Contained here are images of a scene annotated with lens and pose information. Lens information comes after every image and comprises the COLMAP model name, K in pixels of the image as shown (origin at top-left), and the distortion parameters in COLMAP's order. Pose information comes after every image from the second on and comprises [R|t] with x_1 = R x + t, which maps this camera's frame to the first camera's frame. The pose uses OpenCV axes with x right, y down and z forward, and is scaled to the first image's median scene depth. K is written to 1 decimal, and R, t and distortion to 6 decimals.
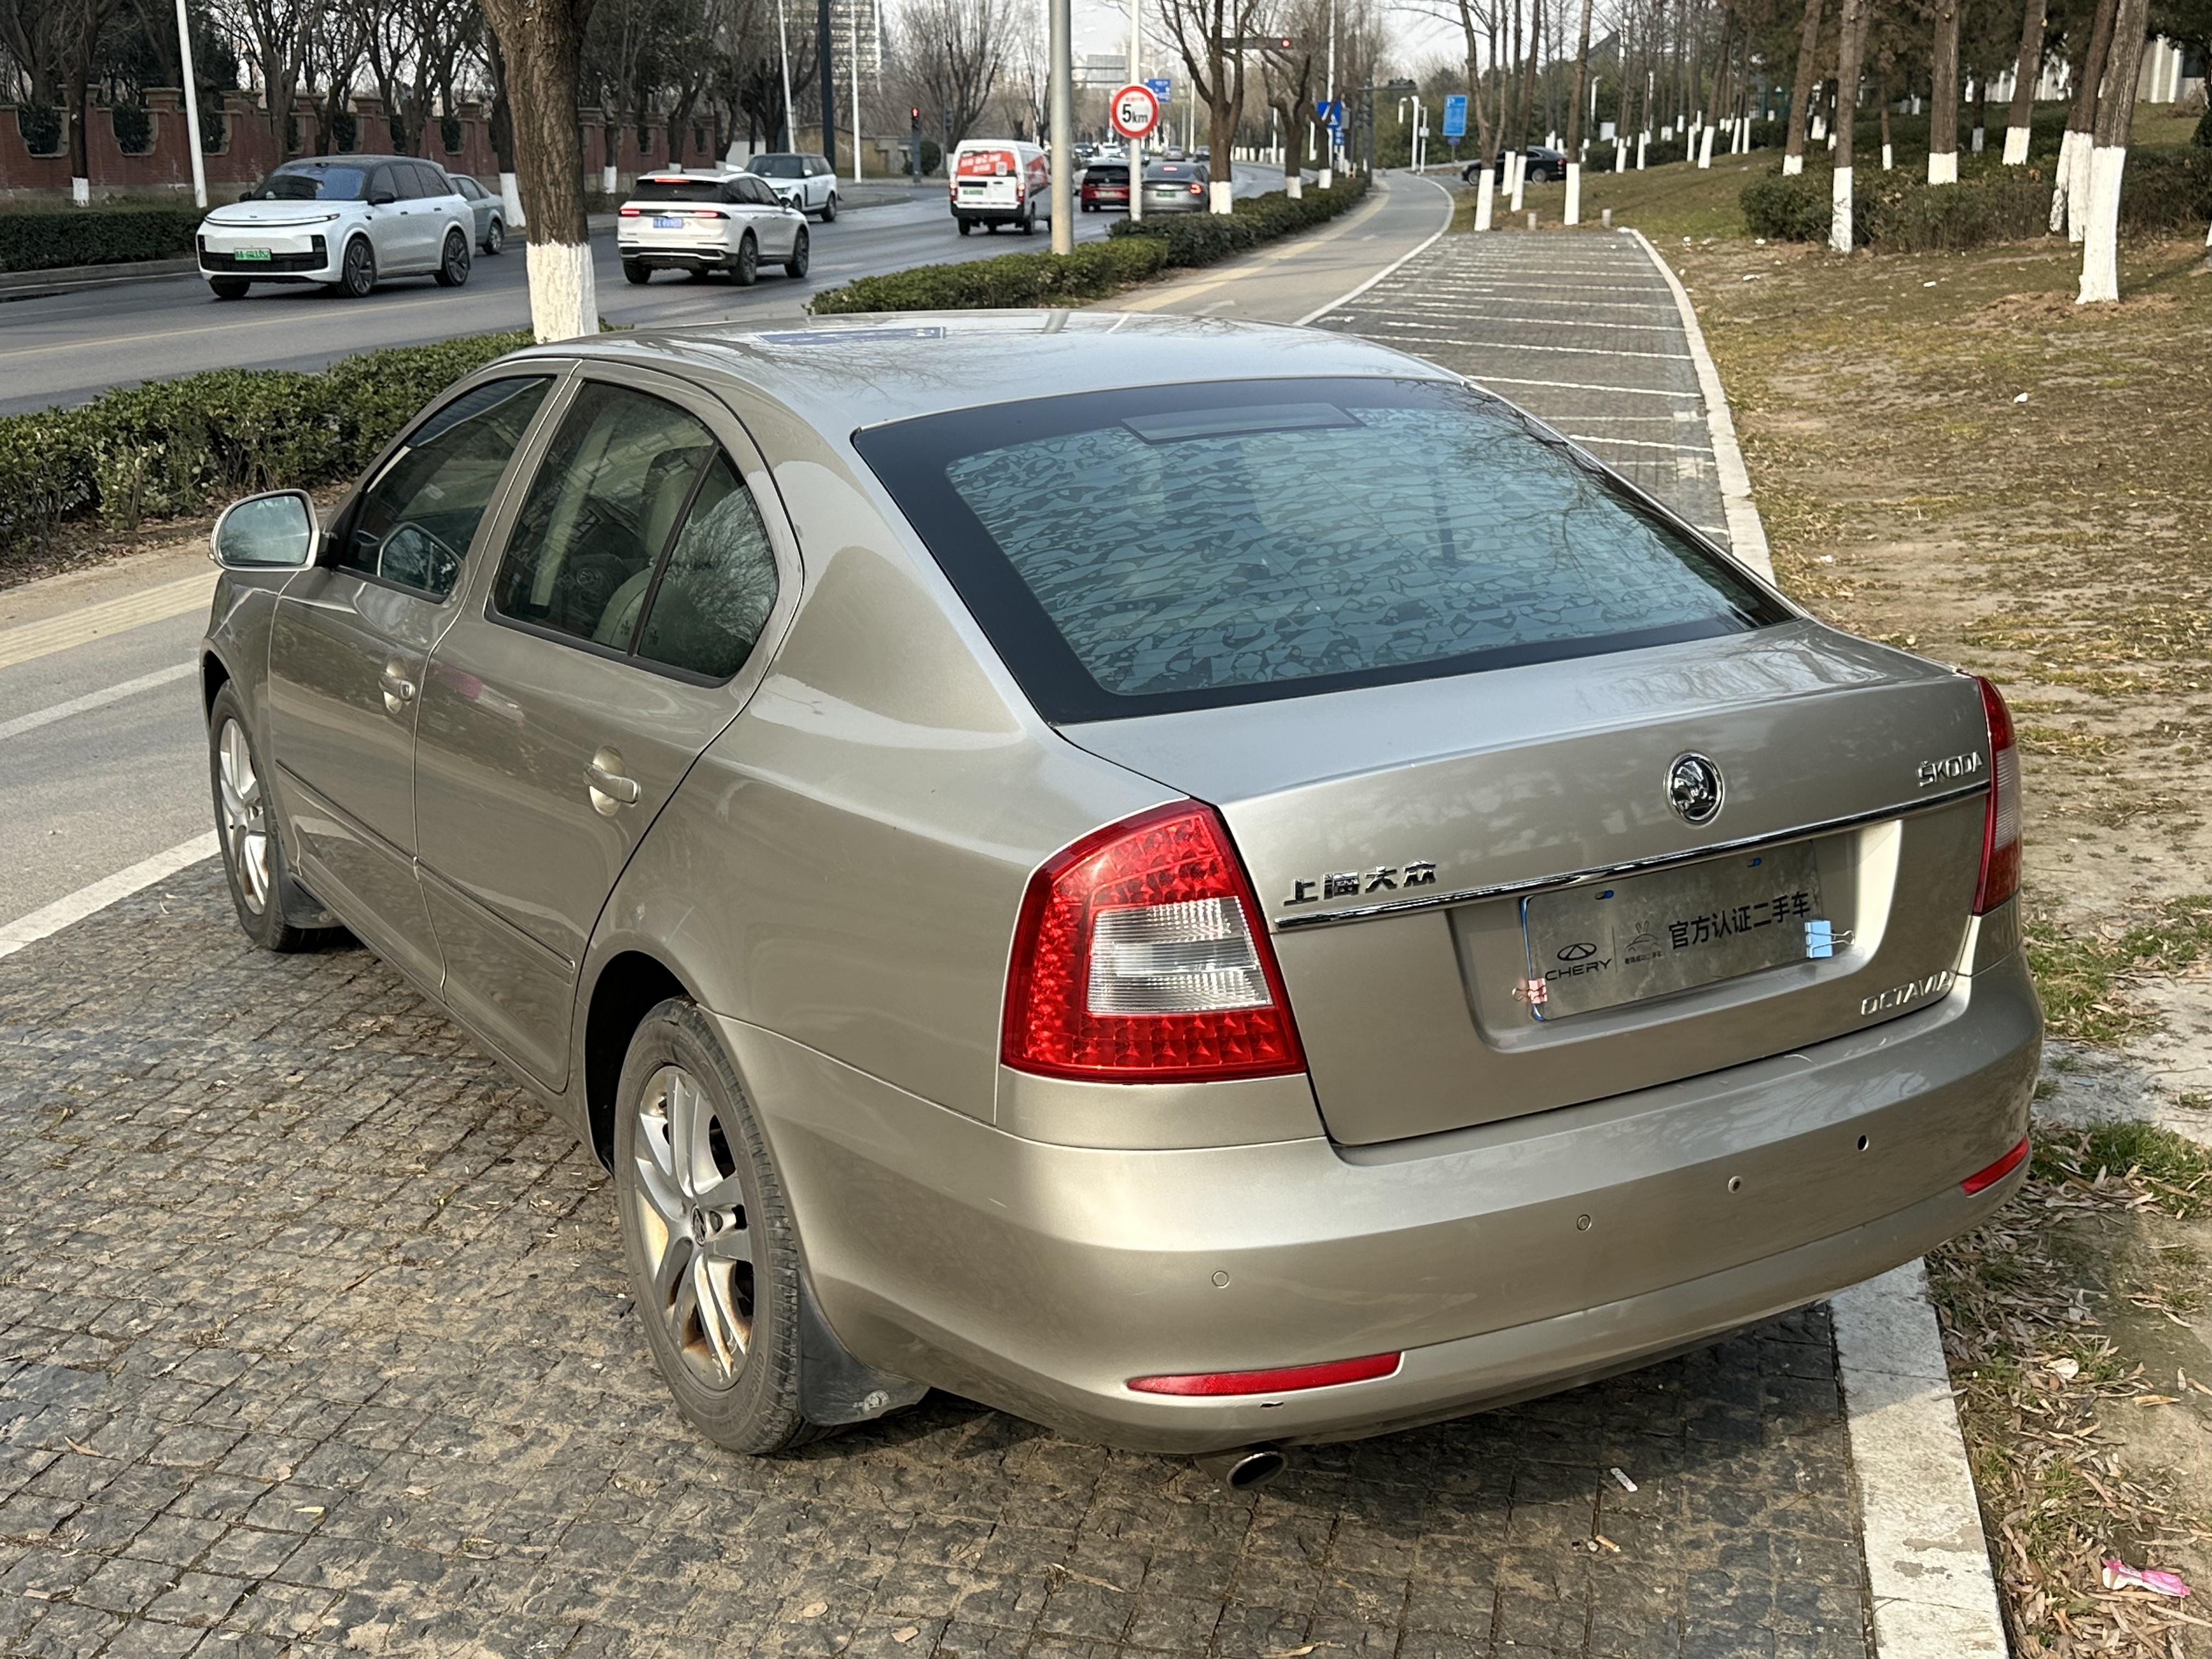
lens RADIAL K [[2451.9, 0, 1096.3], [0, 2451.9, 835.3], [0, 0, 1]] dist [0.192272, -0.431895]
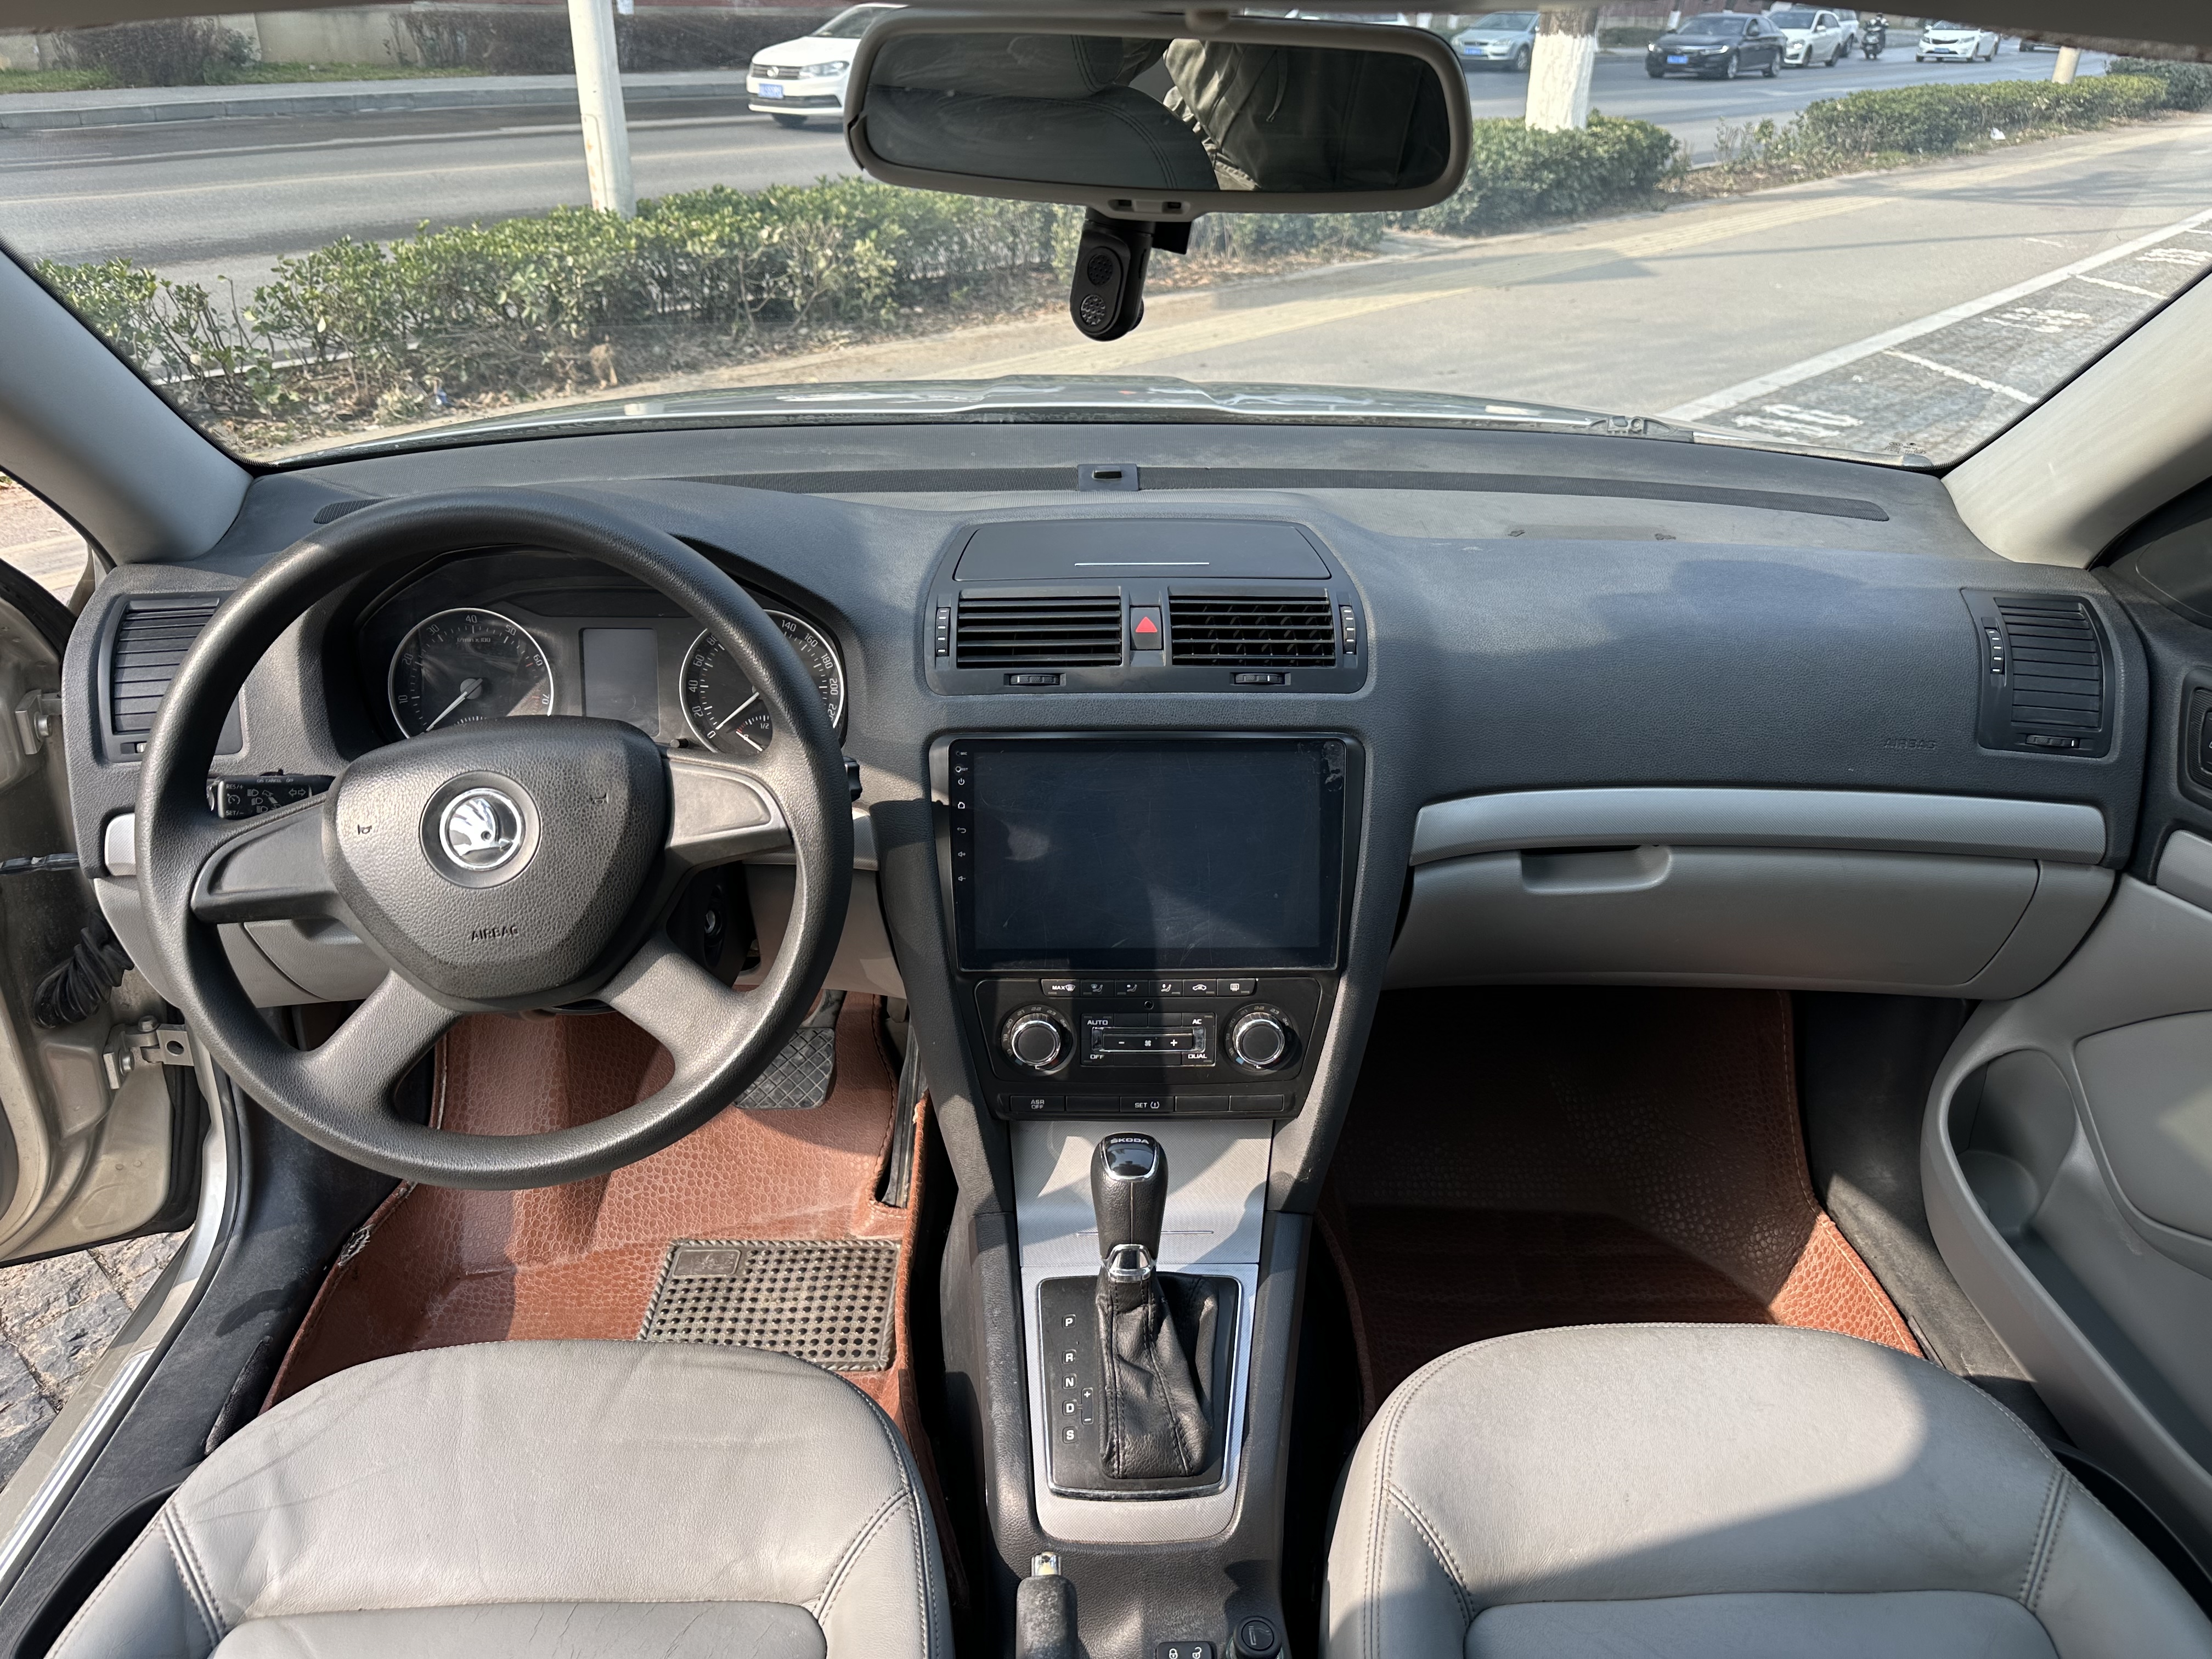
lens RADIAL K [[1573.9, 0, 1074.3], [0, 1573.9, 842.8], [0, 0, 1]] dist [0.047958, -0.087607]
pose [[0.870492, 0.250306, -0.423781, -0.144454], [-0.151418, 0.955460, 0.253315, -0.254926], [0.468312, -0.156341, 0.869622, 1.439647]]
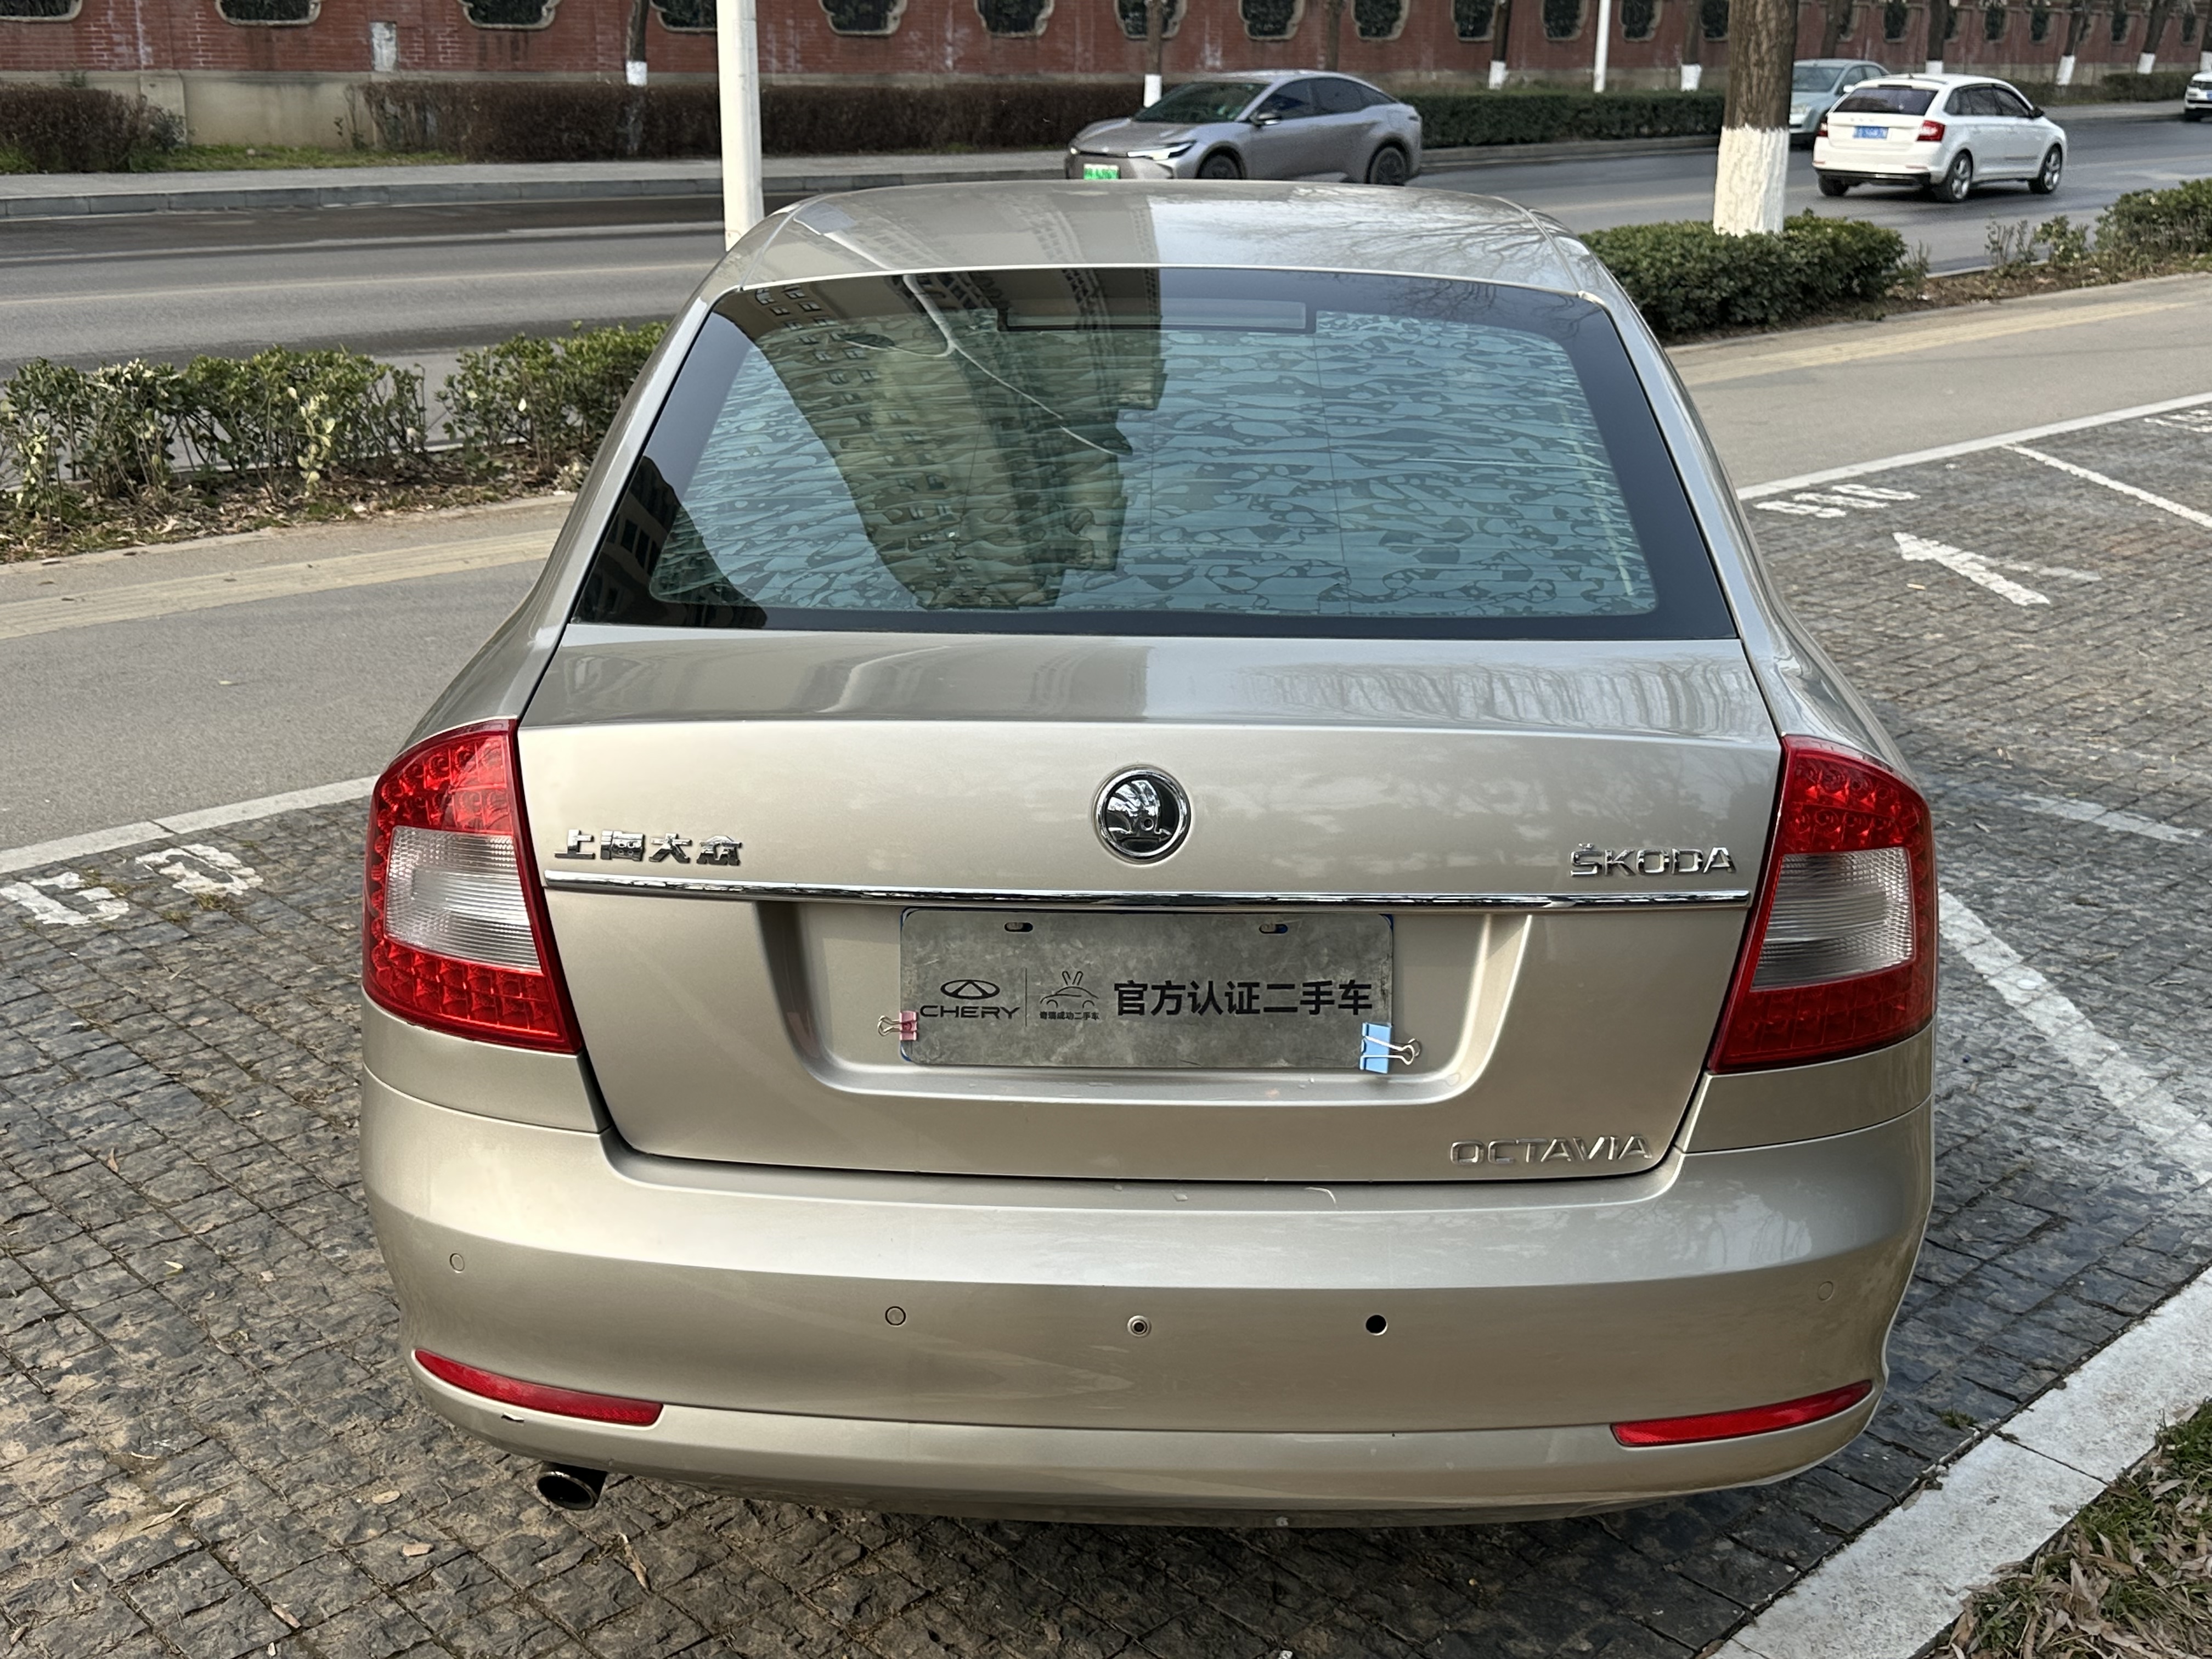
lens RADIAL K [[2451.9, 0, 1096.3], [0, 2451.9, 835.3], [0, 0, 1]] dist [0.192272, -0.431895]
pose [[0.840785, 0.179090, -0.510888, 0.591010], [-0.158314, 0.983782, 0.084319, -0.071612], [0.517703, 0.009986, 0.855502, 0.315306]]
